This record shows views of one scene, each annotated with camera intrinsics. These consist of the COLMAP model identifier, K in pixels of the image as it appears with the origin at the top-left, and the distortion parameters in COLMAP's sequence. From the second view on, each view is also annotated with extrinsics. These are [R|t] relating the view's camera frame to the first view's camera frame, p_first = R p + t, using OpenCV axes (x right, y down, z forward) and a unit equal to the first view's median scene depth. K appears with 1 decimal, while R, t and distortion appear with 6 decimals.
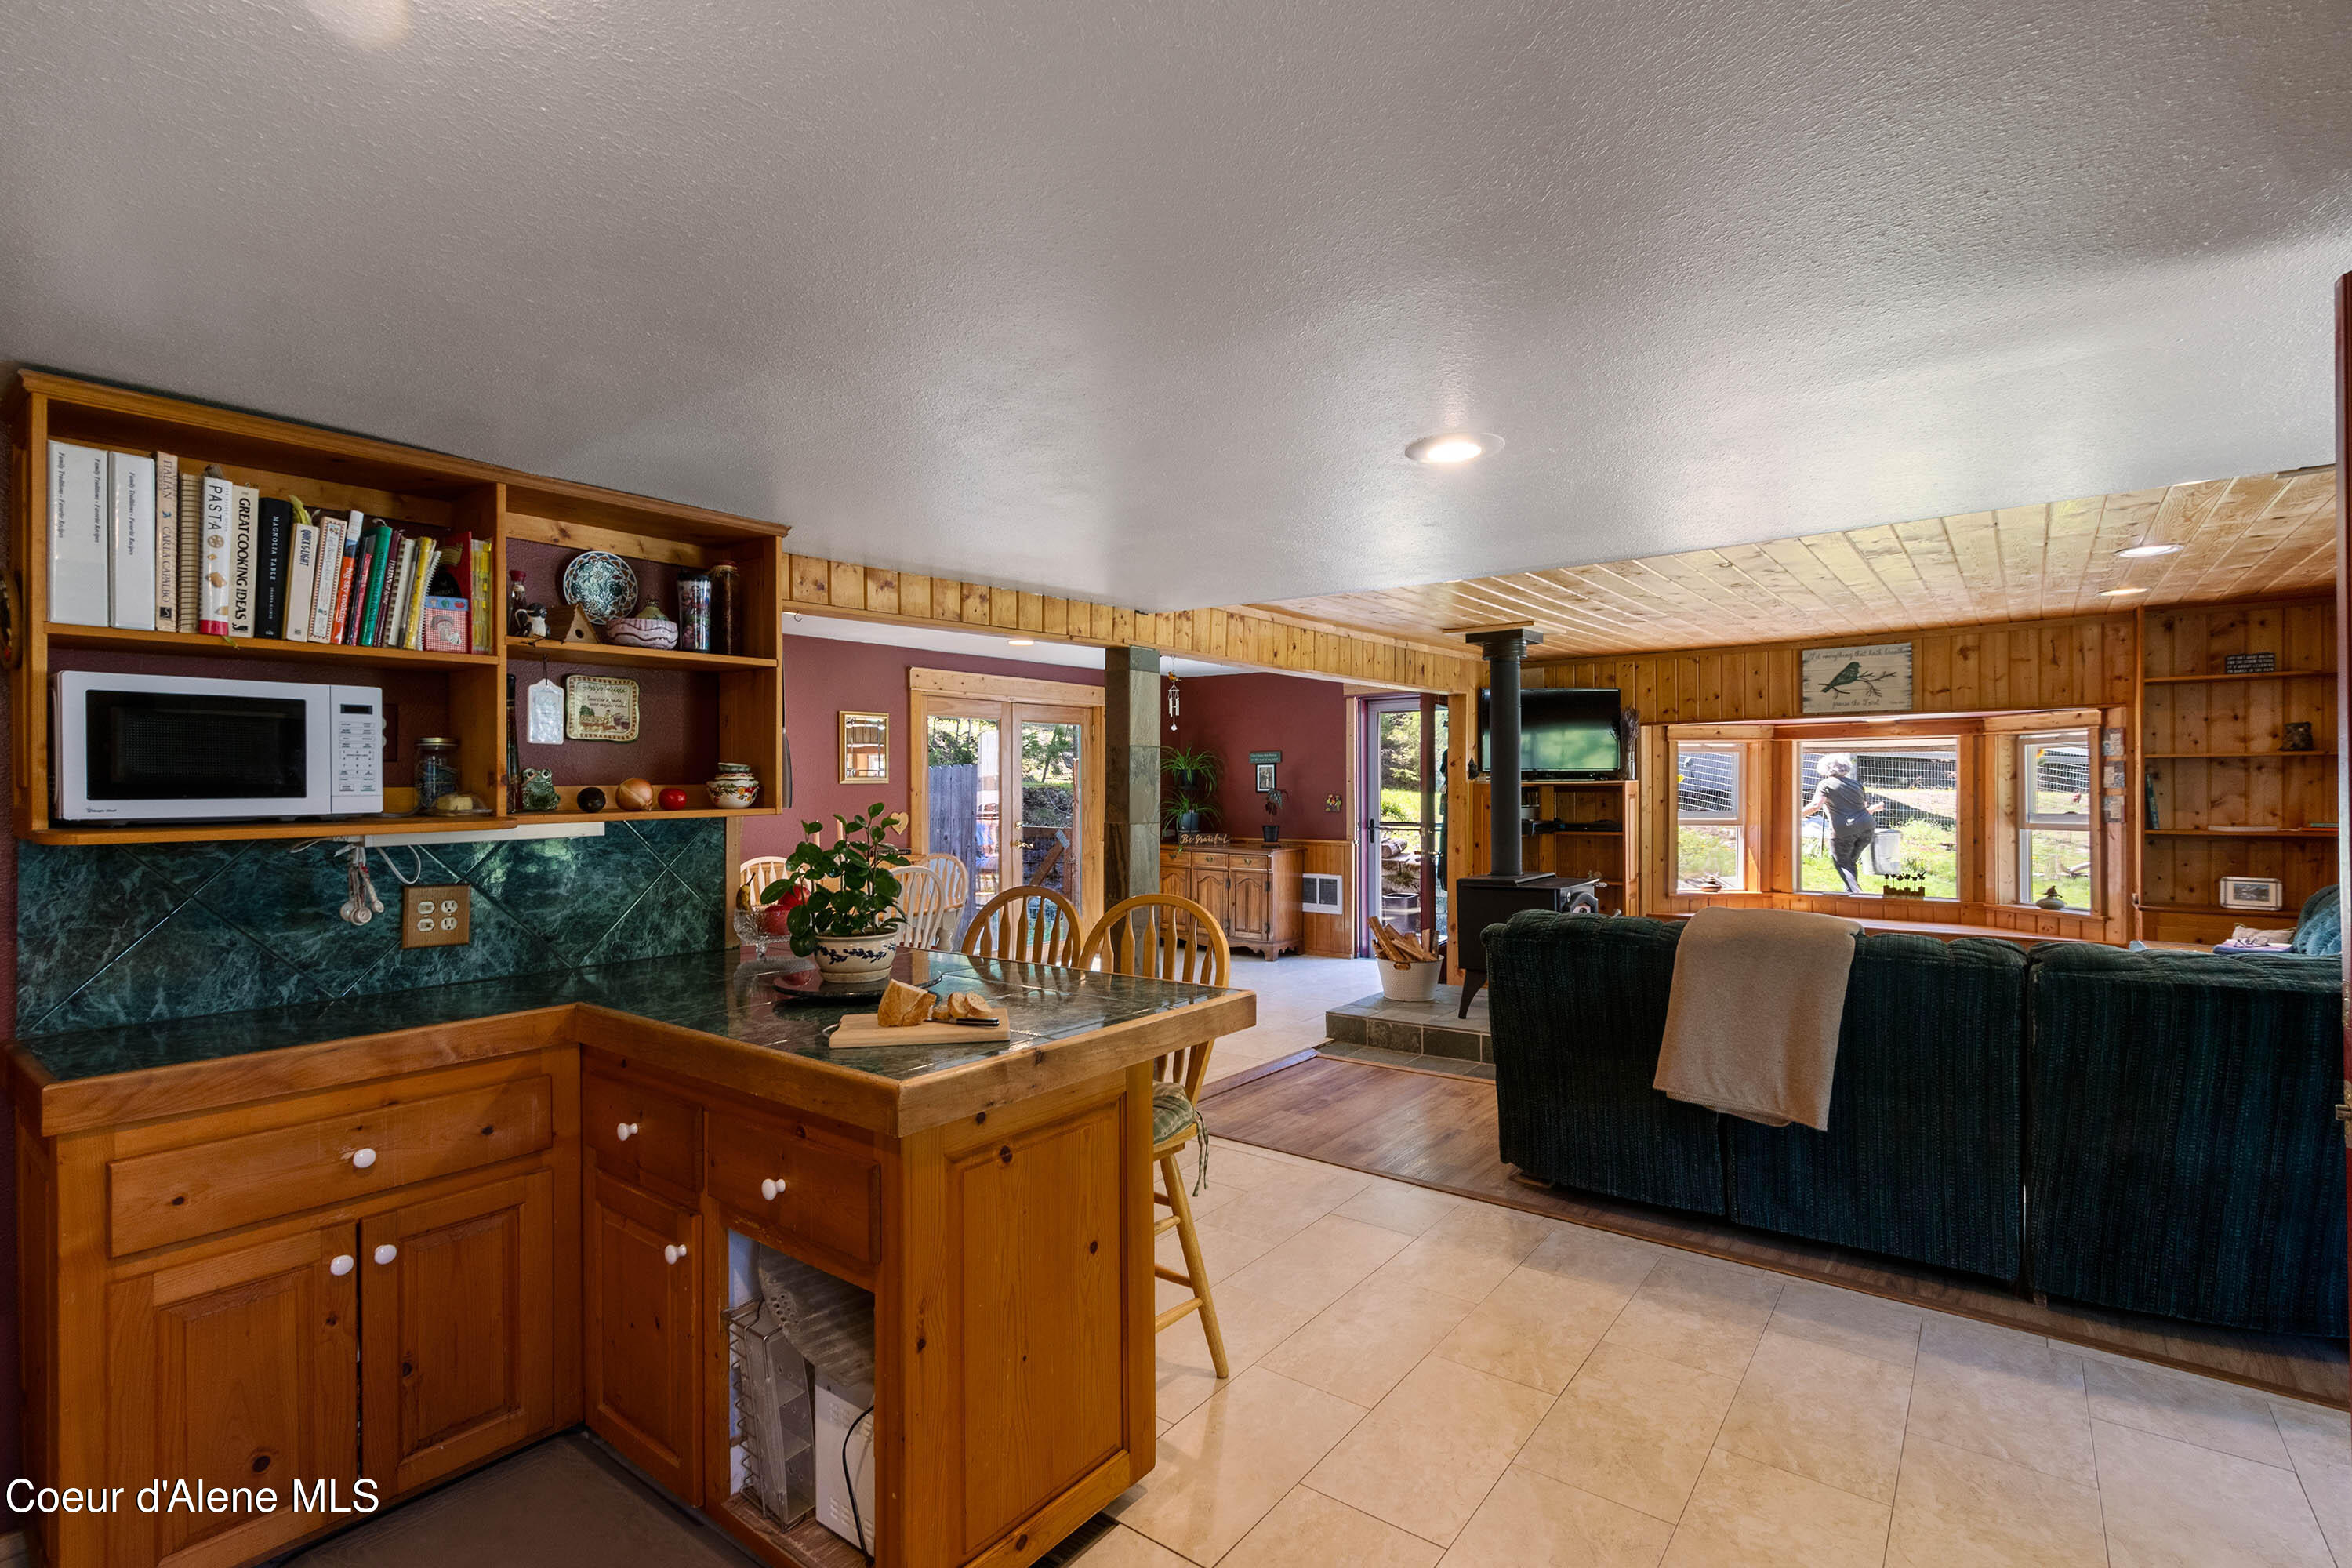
lens RADIAL K [[1084.5, 0, 1165.6], [0, 1084.5, 787.4], [0, 0, 1]] dist [0.009171, -0.001617]
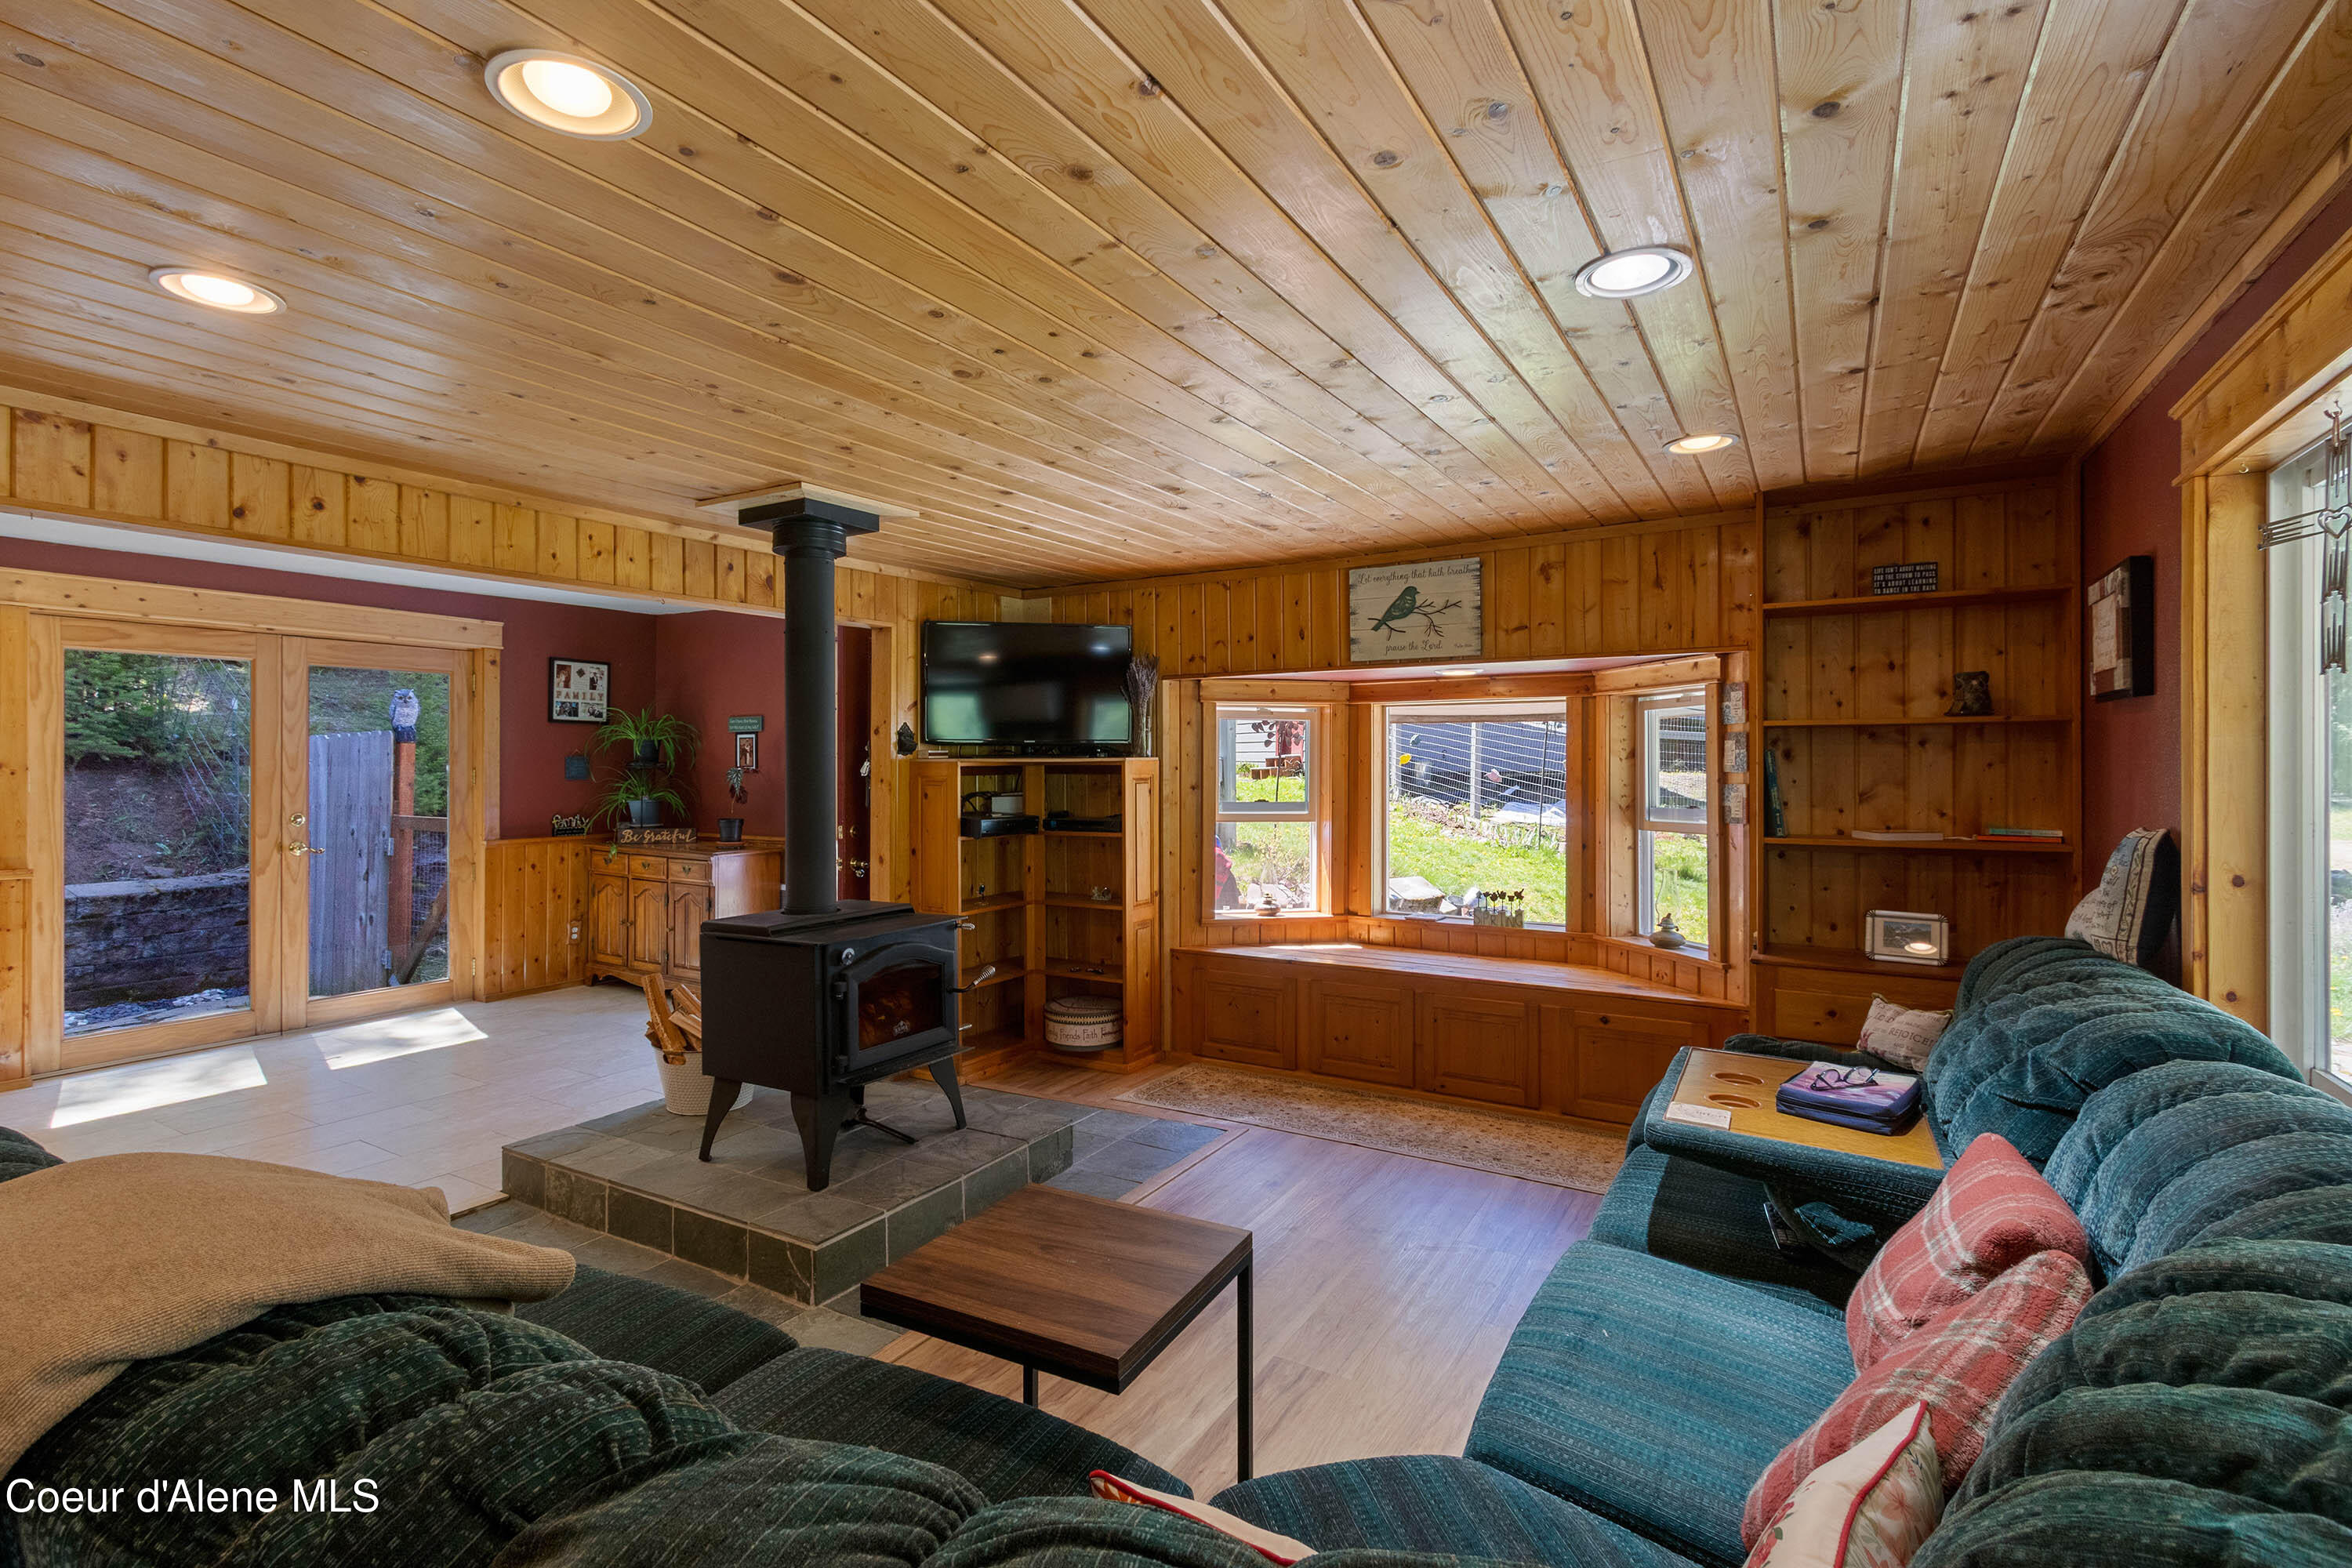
lens RADIAL K [[1084.5, 0, 1157.8], [0, 1084.5, 759.9], [0, 0, 1]] dist [0.009171, -0.001617]
pose [[0.992655, 0.006524, 0.120808, 0.429864], [-0.005765, 0.999961, -0.006631, -0.000602], [-0.120846, 0.005886, 0.992654, 0.374578]]
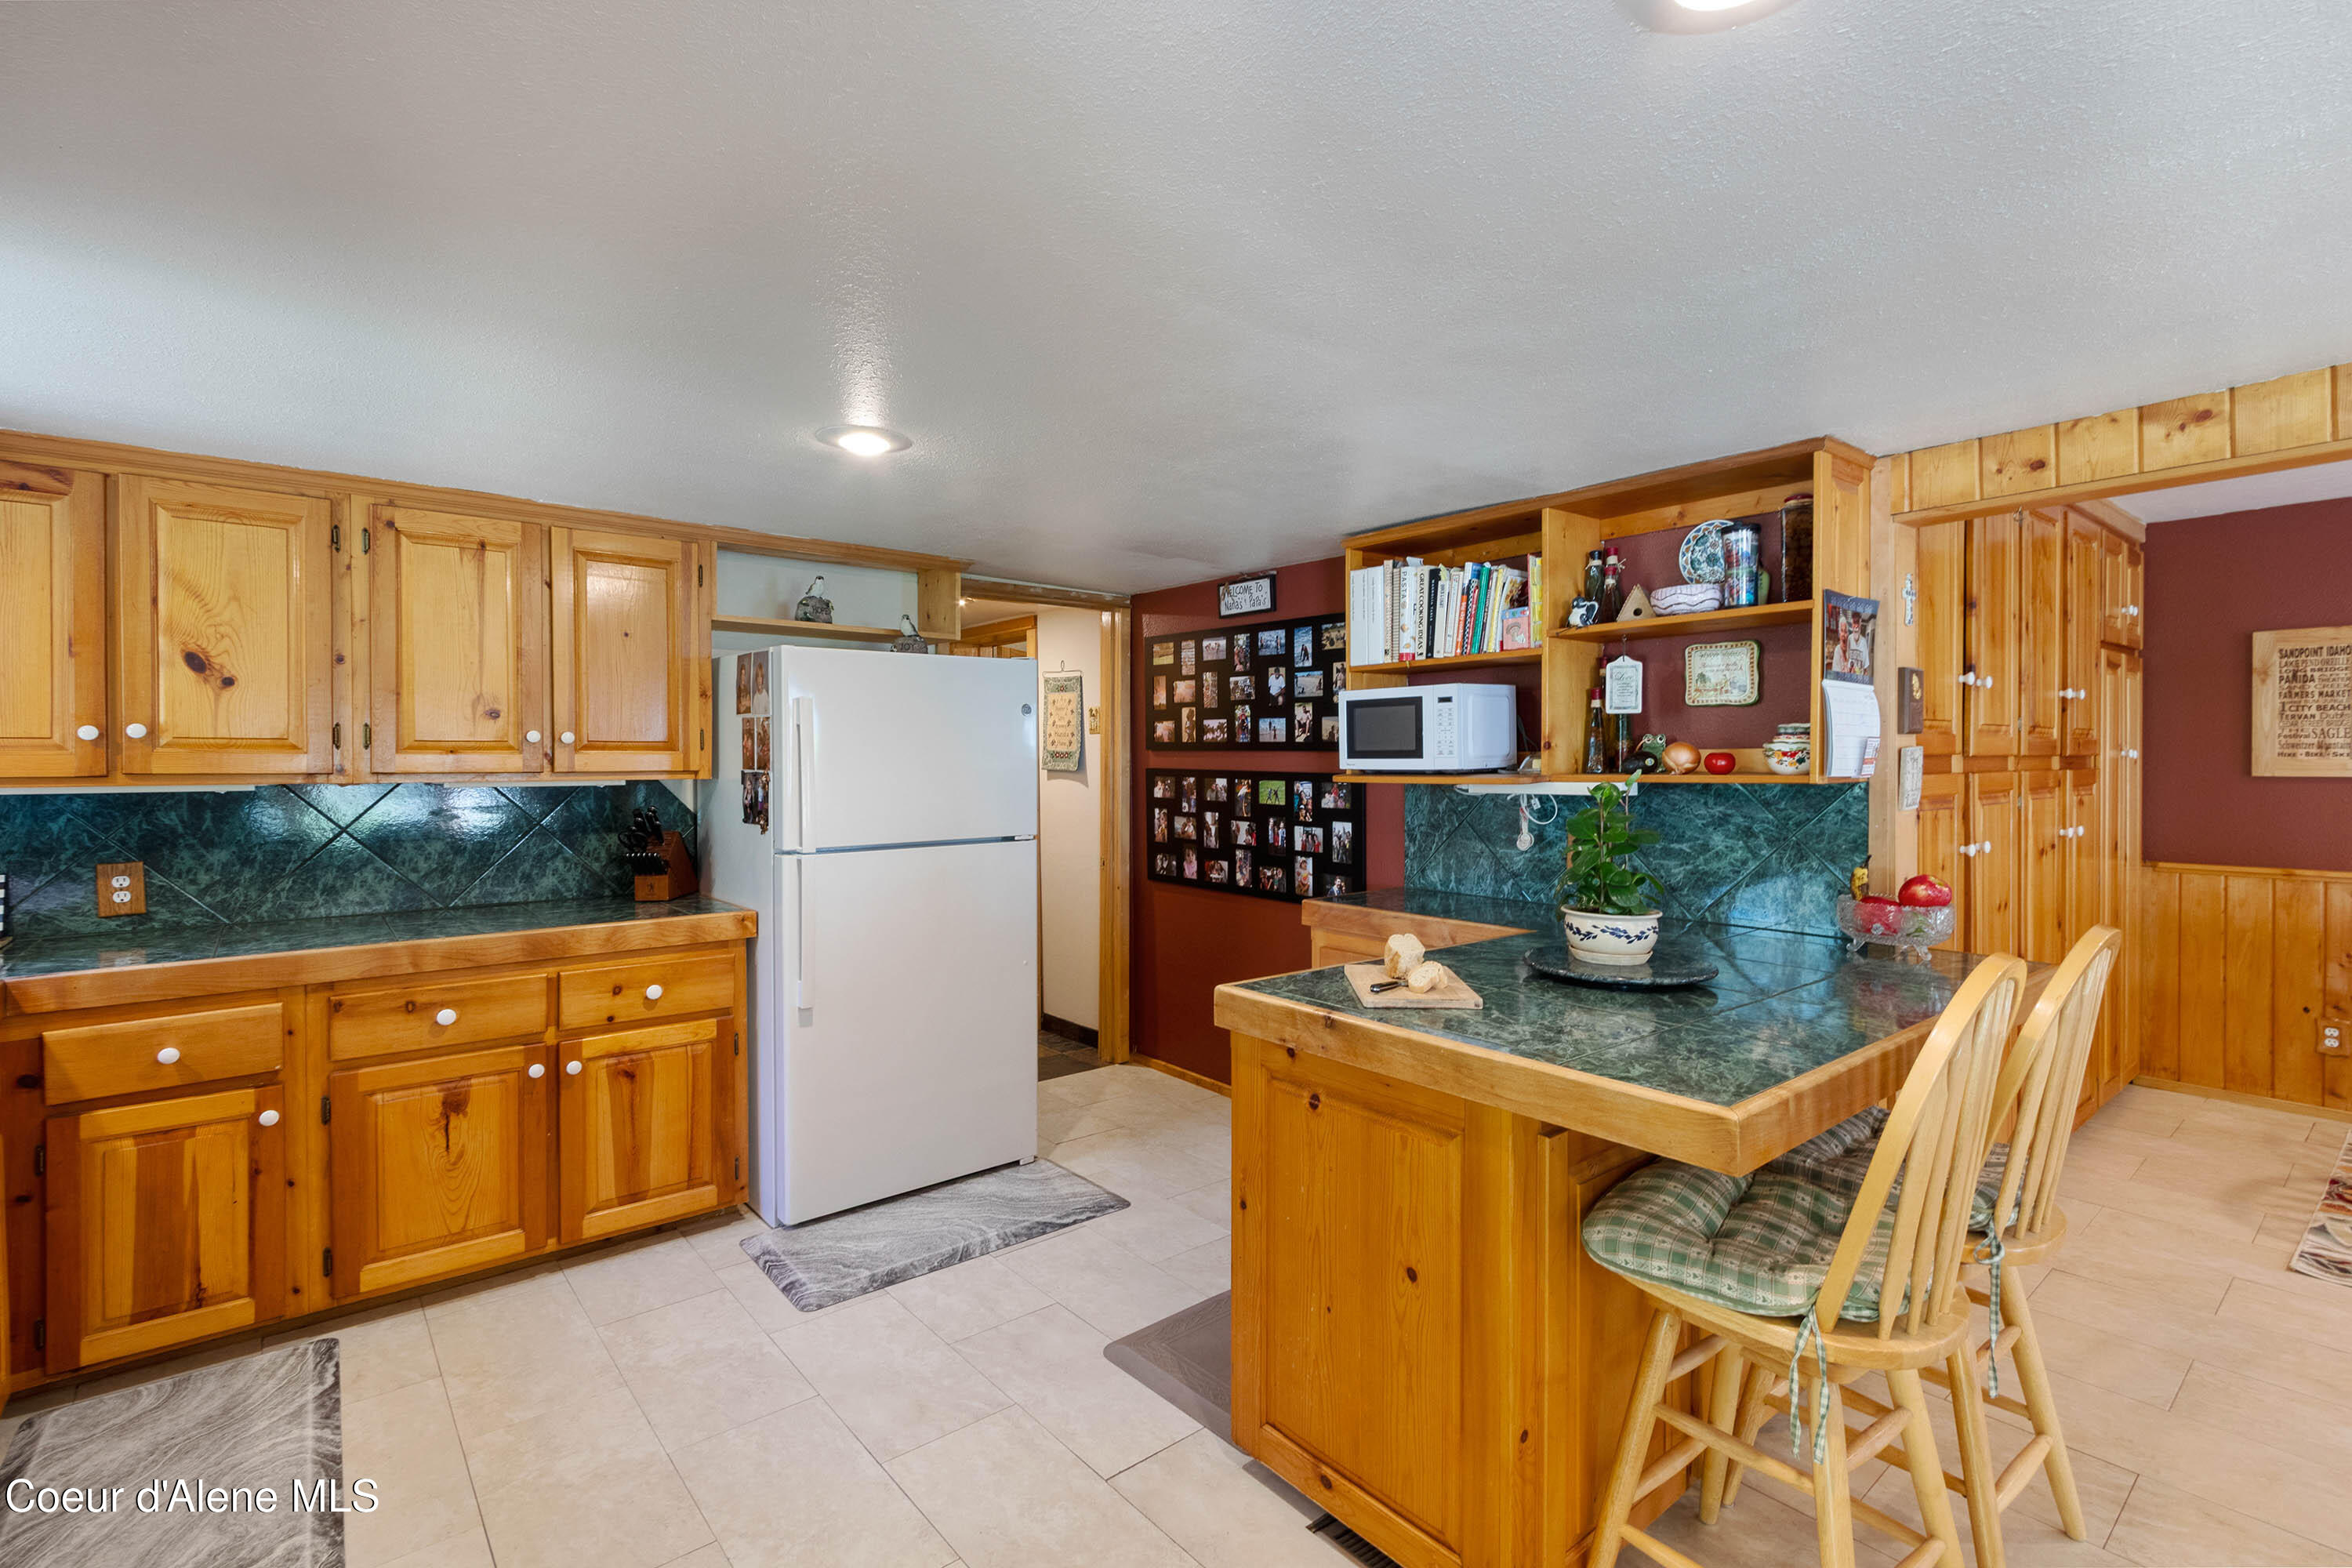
lens RADIAL K [[1084.5, 0, 1158.9], [0, 1084.5, 769.6], [0, 0, 1]] dist [0.009171, -0.001617]
pose [[-0.220636, 0.019535, -0.975161, 0.280463], [0.004249, 0.999809, 0.019068, -0.002054], [0.975347, 0.000064, -0.220677, 0.333735]]
